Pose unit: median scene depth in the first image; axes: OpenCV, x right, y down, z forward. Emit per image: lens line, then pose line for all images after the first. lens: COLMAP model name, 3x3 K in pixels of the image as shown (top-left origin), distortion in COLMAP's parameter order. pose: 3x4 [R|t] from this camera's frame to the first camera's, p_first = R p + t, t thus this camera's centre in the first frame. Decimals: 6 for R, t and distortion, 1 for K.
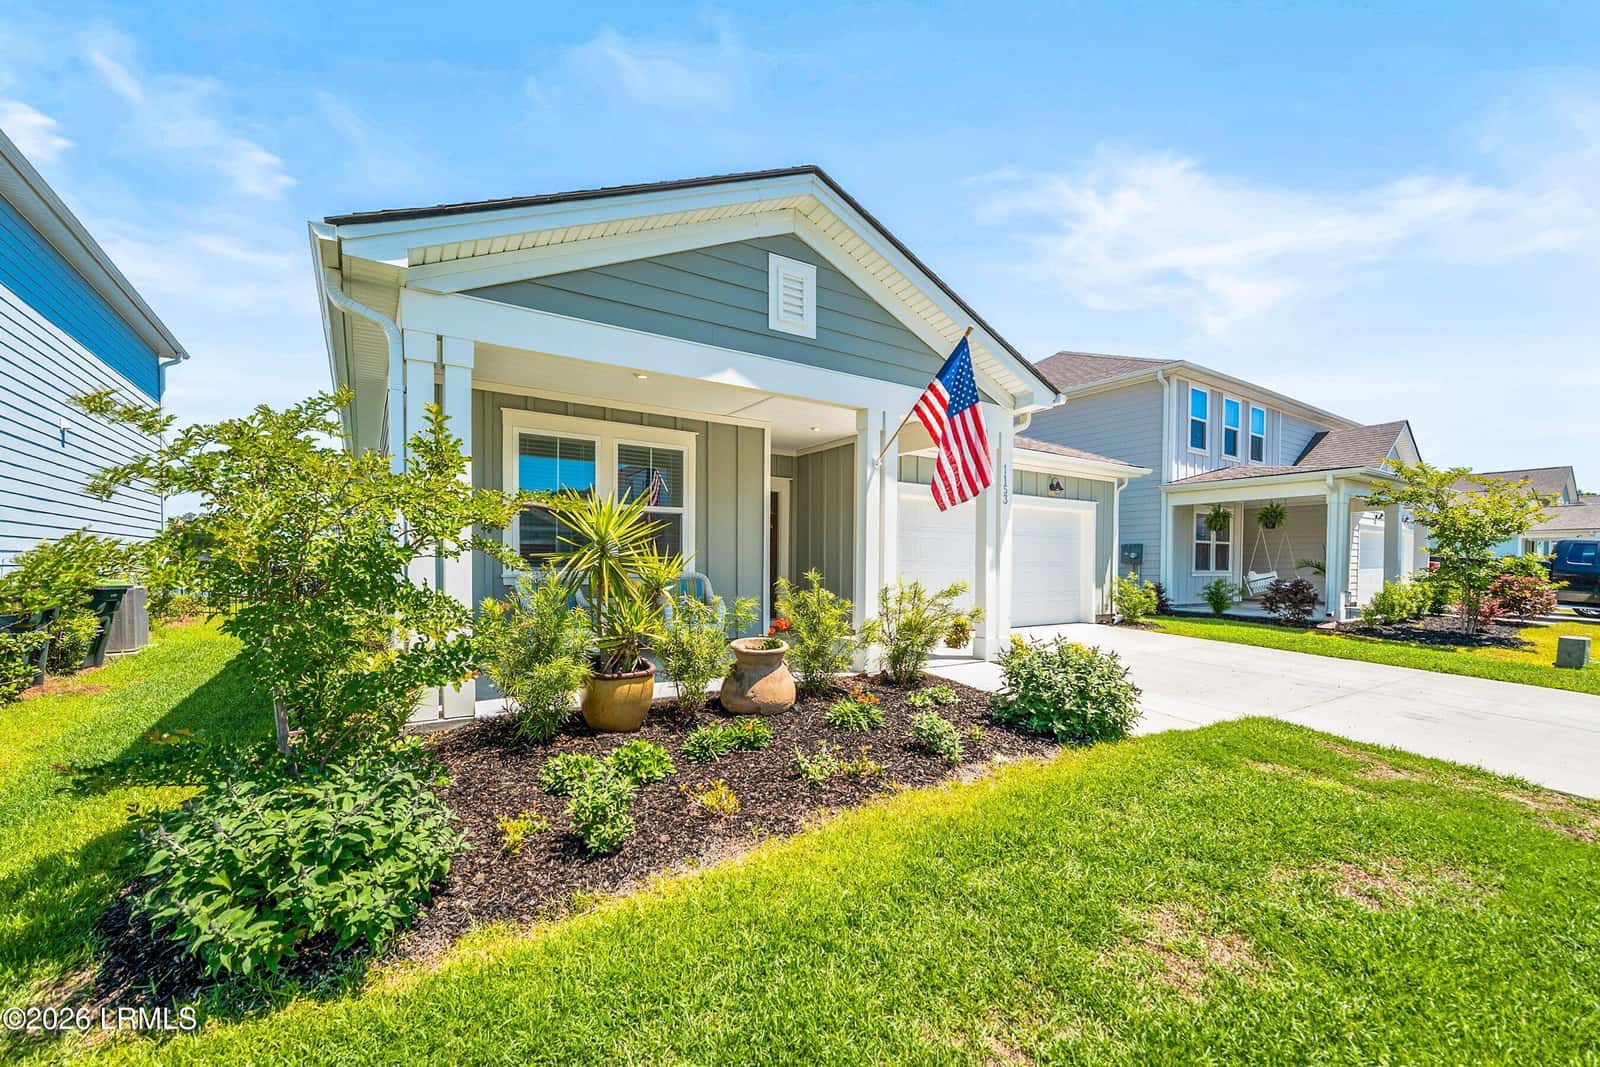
lens RADIAL K [[657.3, 0, 802.5], [0, 657.3, 564.2], [0, 0, 1]] dist [-0.000897, -0.000070]
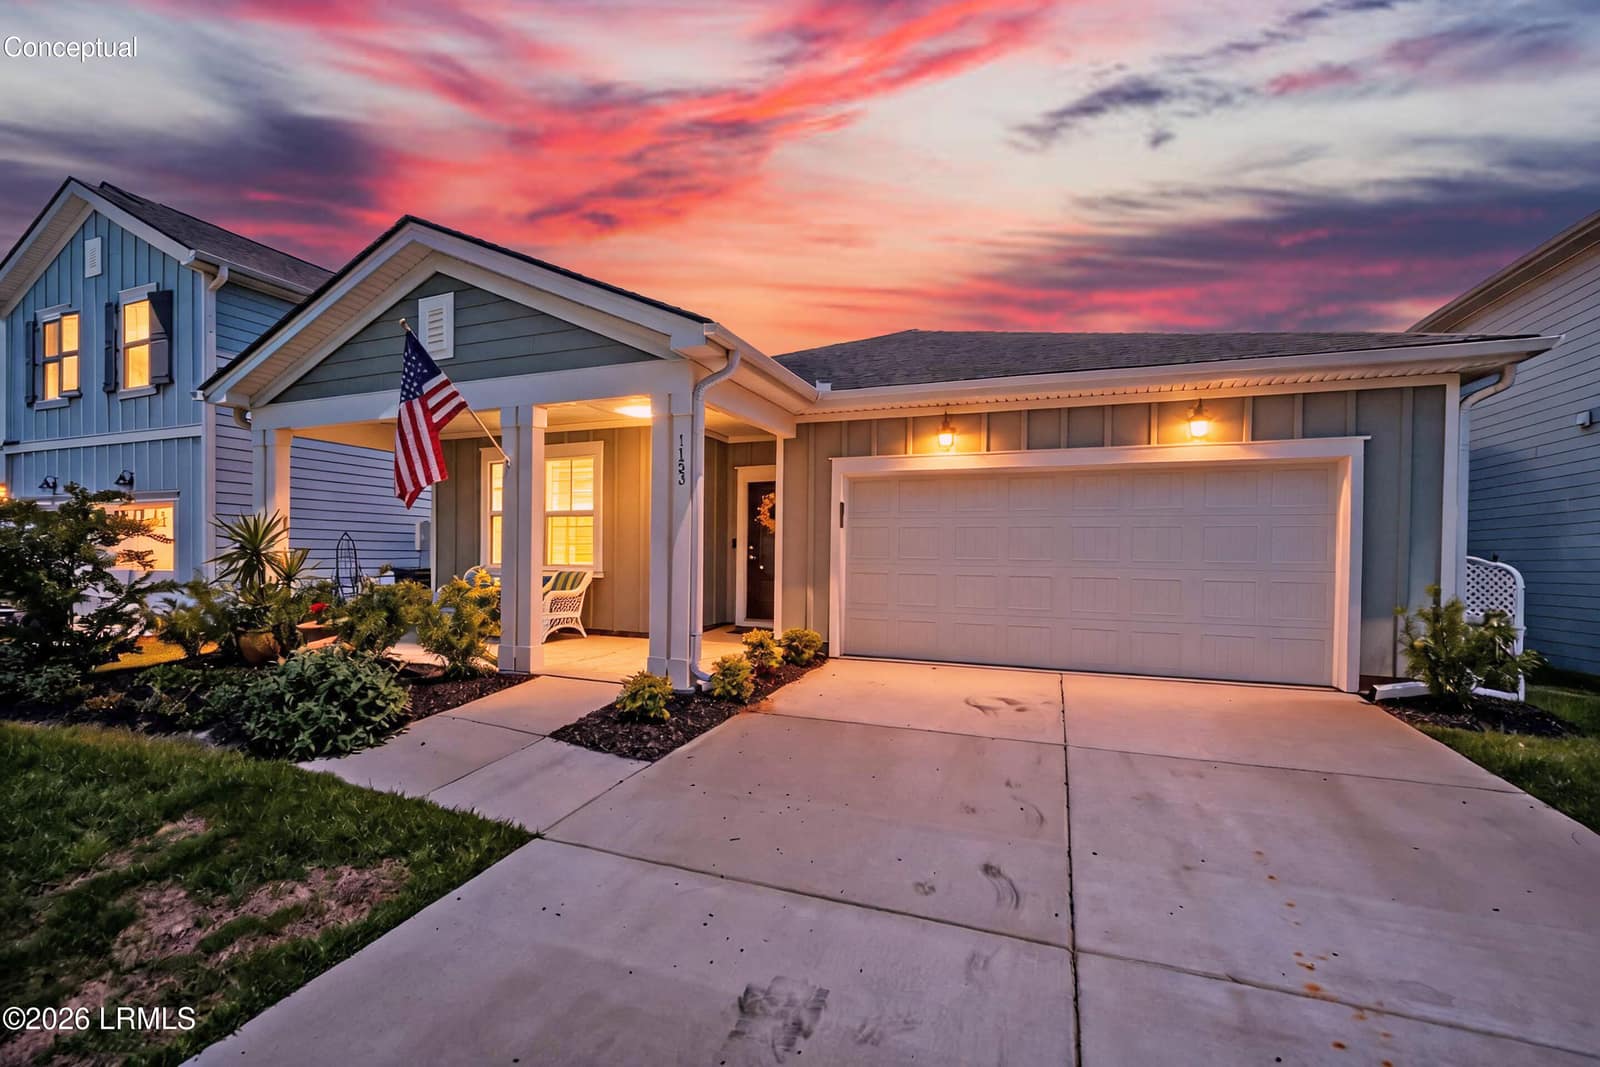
lens RADIAL K [[680.1, 0, 795.8], [0, 680.1, 553.2], [0, 0, 1]] dist [-0.002831, -0.000258]
pose [[0.579907, 0.005941, -0.814661, 1.299611], [-0.009269, 0.999957, 0.000694, -0.019070], [0.814630, 0.007149, 0.579937, 0.813106]]
